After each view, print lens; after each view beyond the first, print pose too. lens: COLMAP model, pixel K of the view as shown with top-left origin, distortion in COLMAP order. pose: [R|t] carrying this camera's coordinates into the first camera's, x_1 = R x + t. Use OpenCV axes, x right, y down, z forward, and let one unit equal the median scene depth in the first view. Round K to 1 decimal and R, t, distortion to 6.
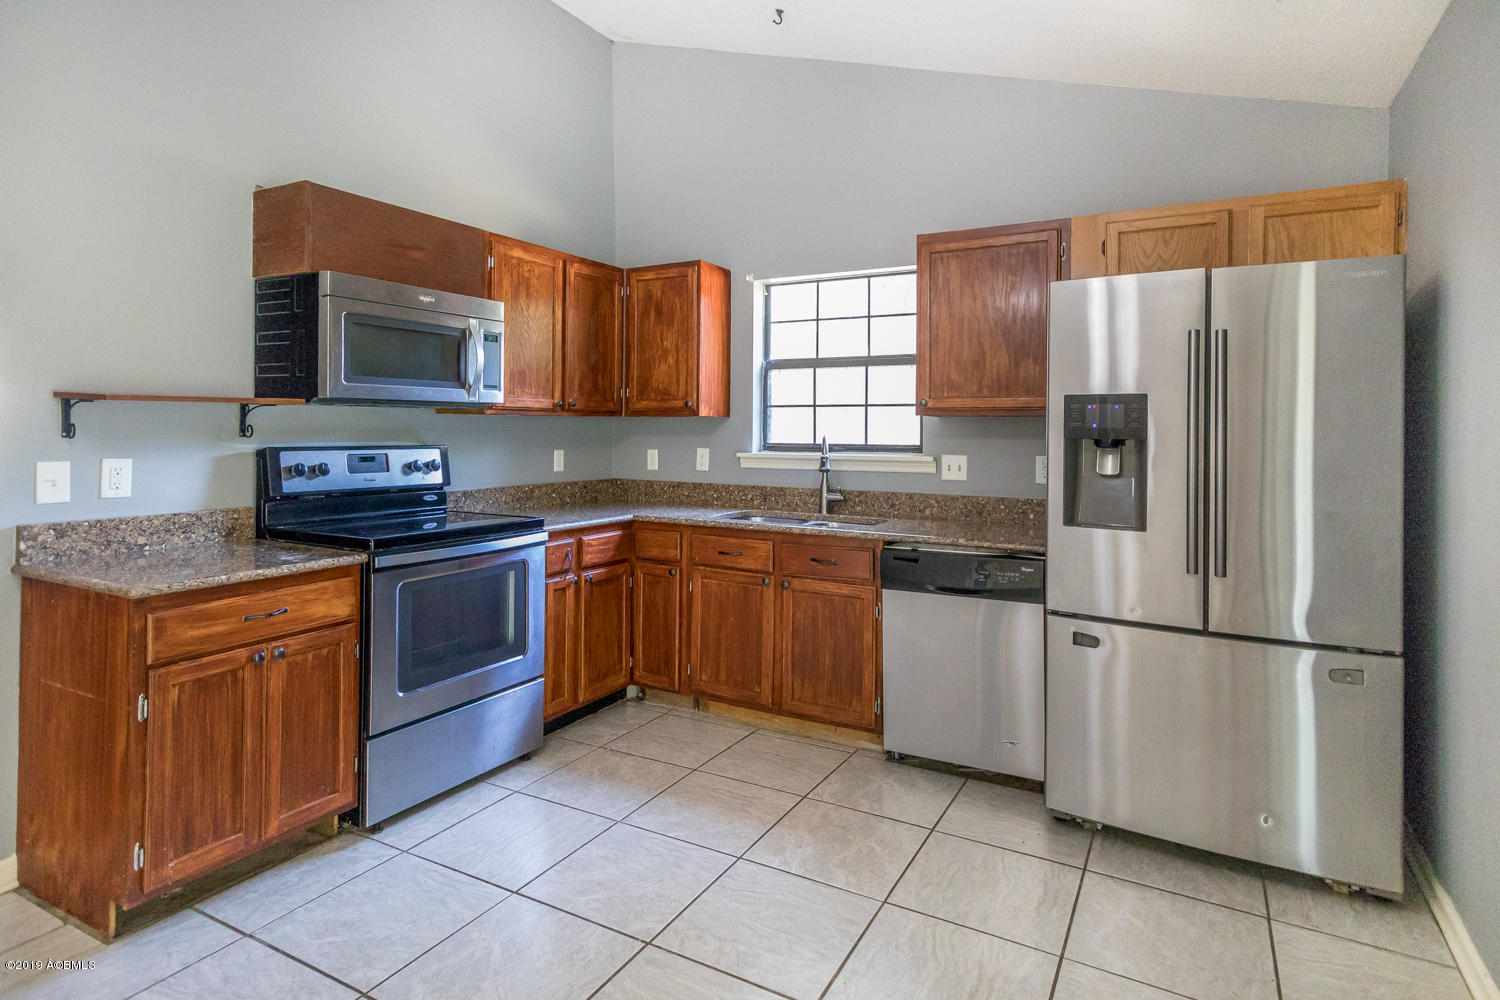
lens RADIAL K [[809.0, 0, 741.7], [0, 809.0, 424.1], [0, 0, 1]] dist [0.005616, 0.002608]
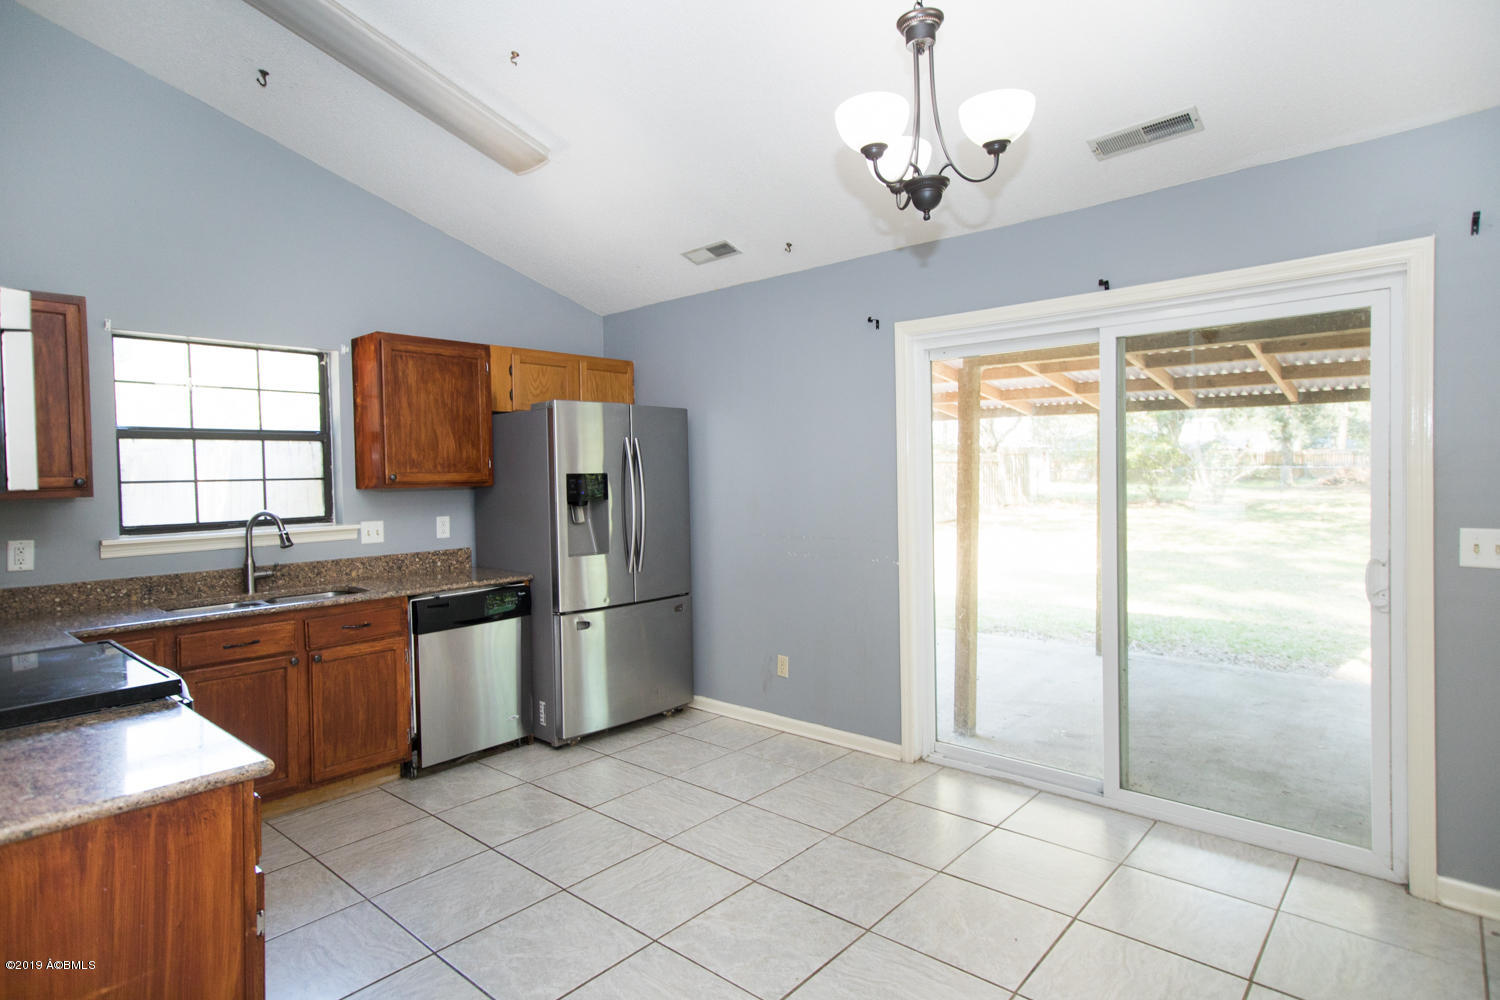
lens RADIAL K [[809.0, 0, 735.2], [0, 809.0, 497.7], [0, 0, 1]] dist [0.005616, 0.002608]
pose [[0.220155, -0.040408, 0.974628, -0.816261], [0.018933, 0.999130, 0.037147, -0.031668], [-0.975281, 0.010274, 0.220728, 0.259240]]
